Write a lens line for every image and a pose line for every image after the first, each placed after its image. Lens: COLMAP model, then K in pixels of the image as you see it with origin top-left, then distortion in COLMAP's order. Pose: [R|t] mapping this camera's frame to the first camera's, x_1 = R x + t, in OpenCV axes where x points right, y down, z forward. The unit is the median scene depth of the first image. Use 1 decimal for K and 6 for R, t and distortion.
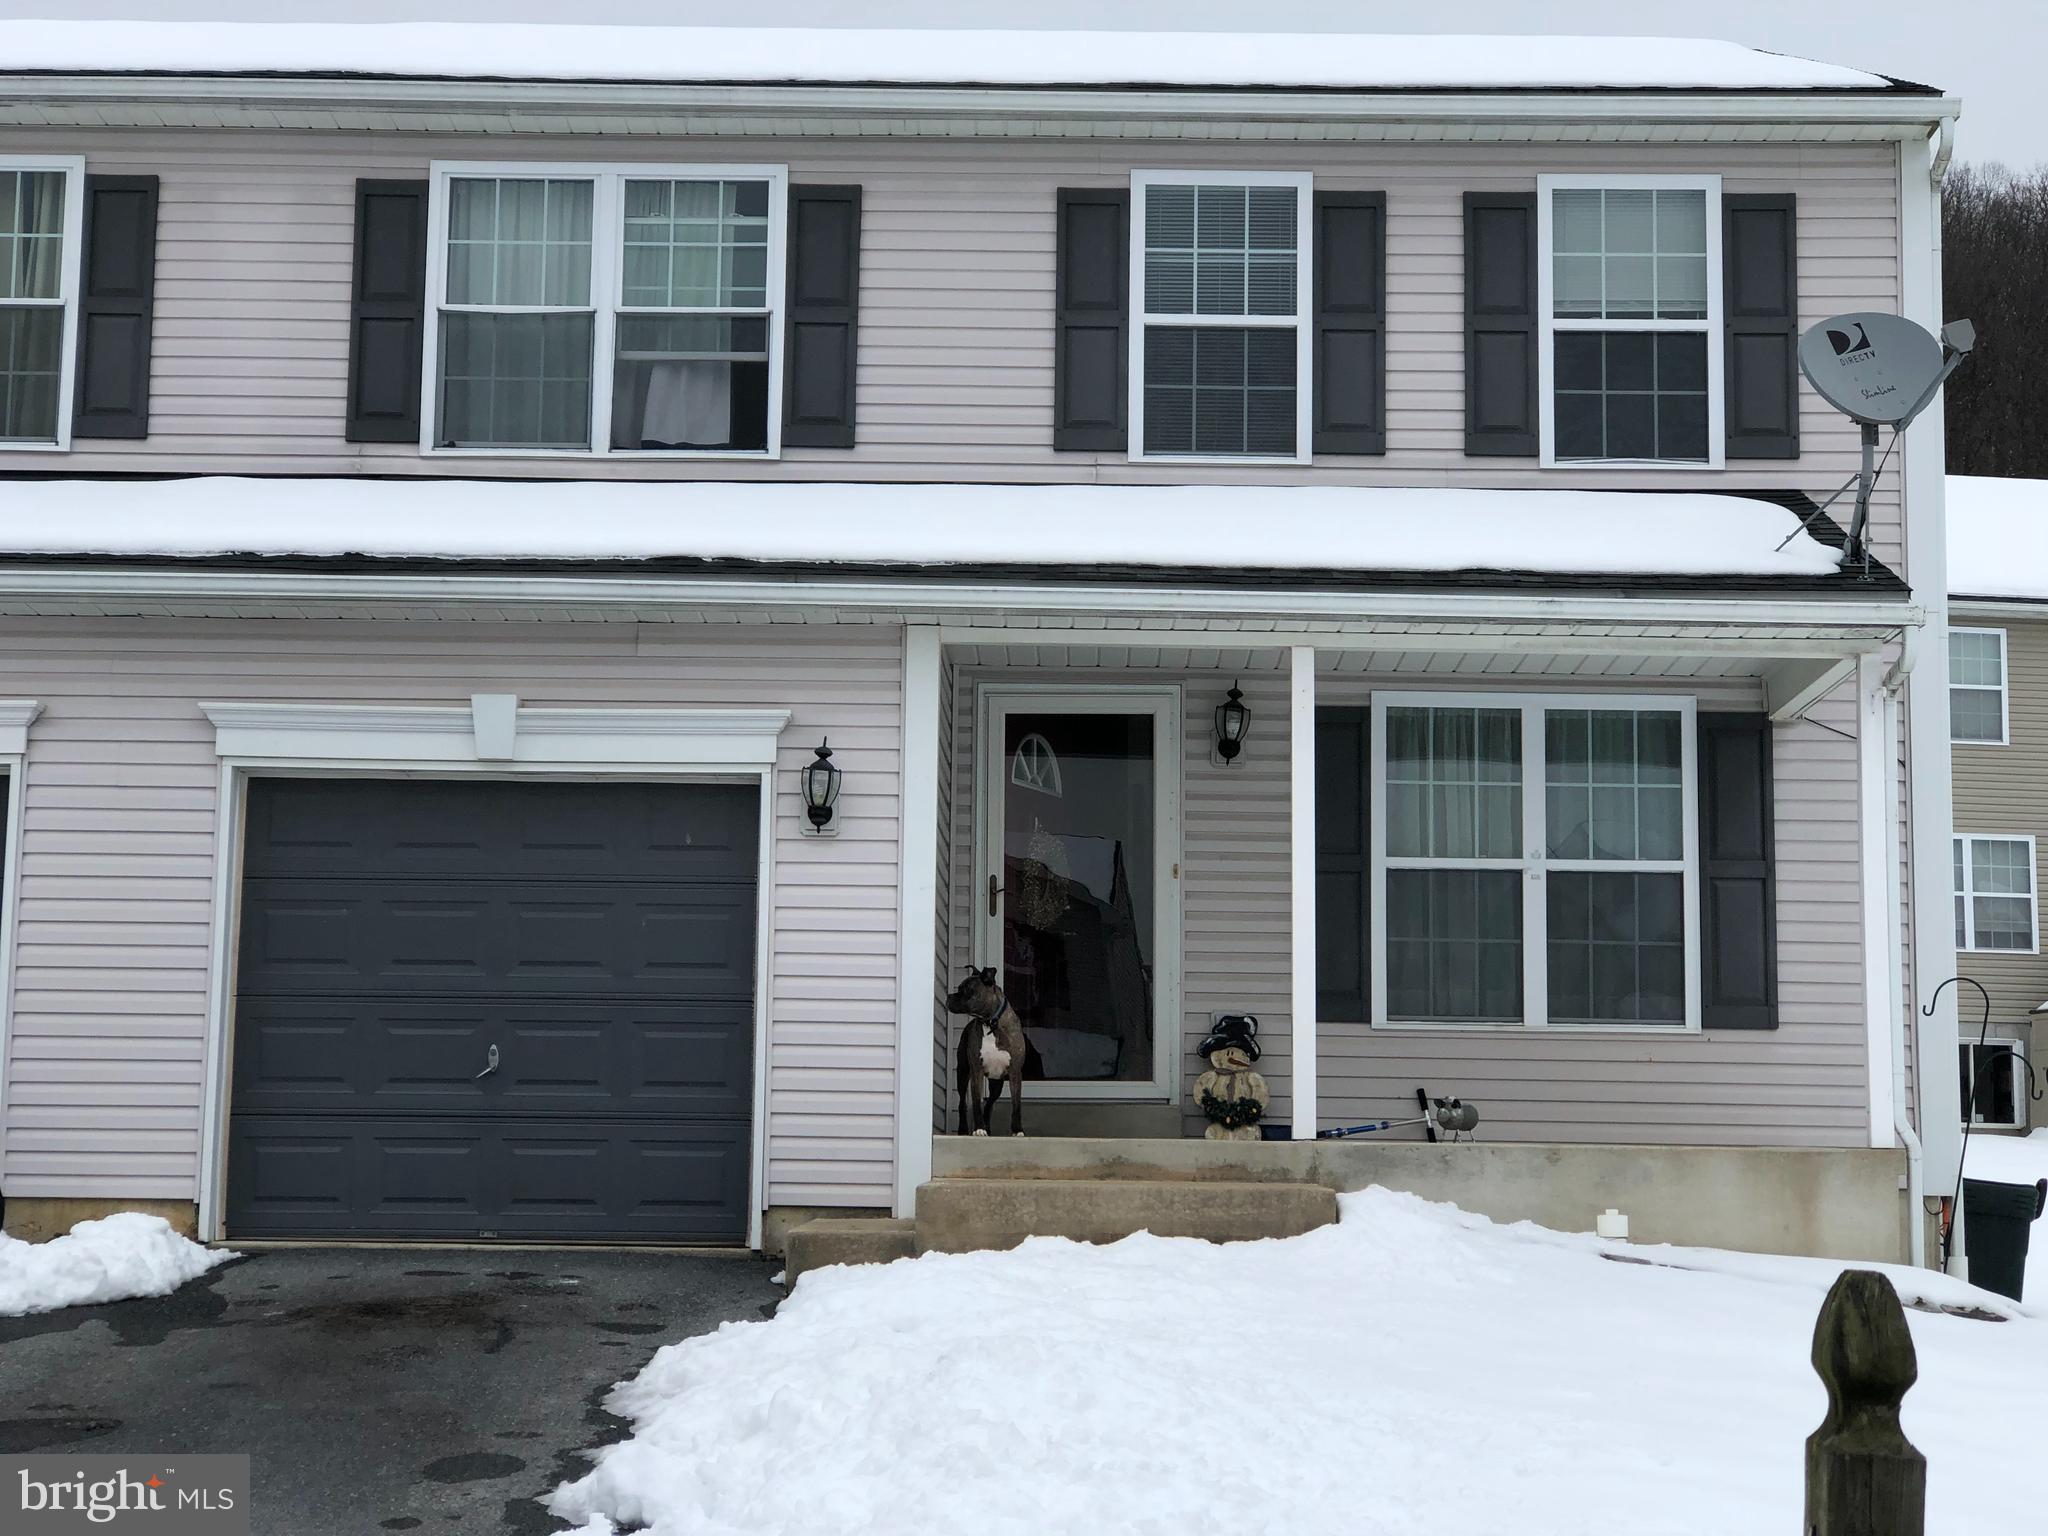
lens RADIAL K [[3434.2, 0, 1022.4], [0, 3434.2, 760.7], [0, 0, 1]] dist [0.095208, 0.000000]
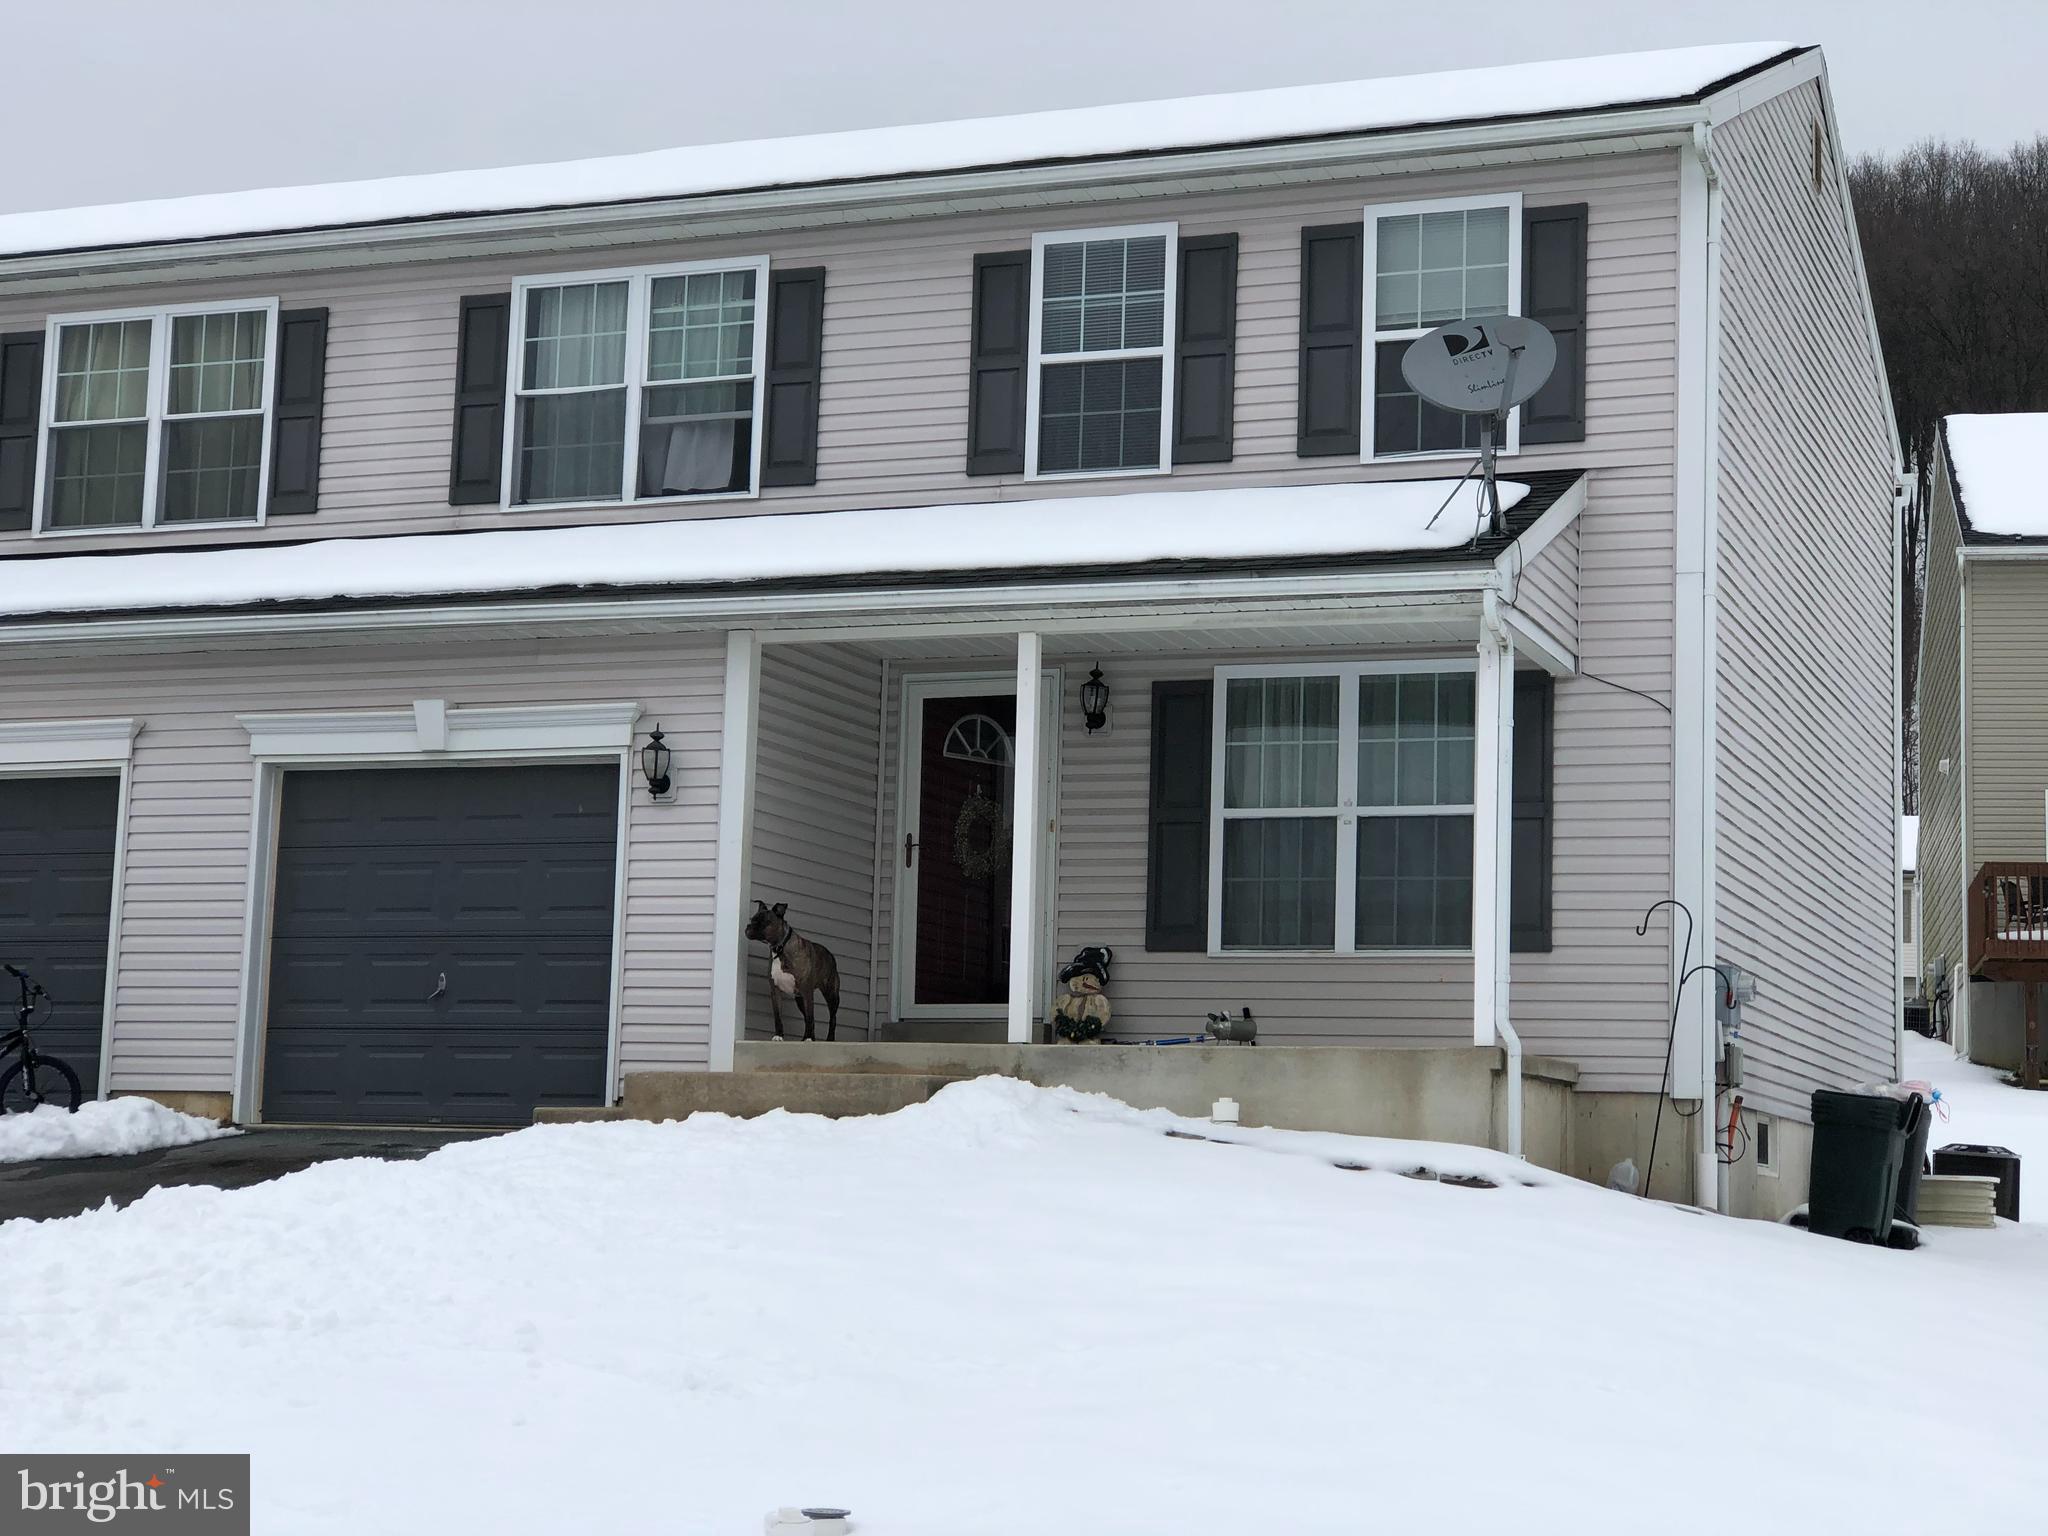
lens RADIAL K [[3434.2, 0, 1028.4], [0, 3434.2, 775.3], [0, 0, 1]] dist [0.095208, 0.000000]
pose [[0.931560, -0.033002, -0.362088, 0.467000], [0.033182, 0.999433, -0.005723, 0.021262], [0.362071, -0.006684, 0.932127, -0.104262]]
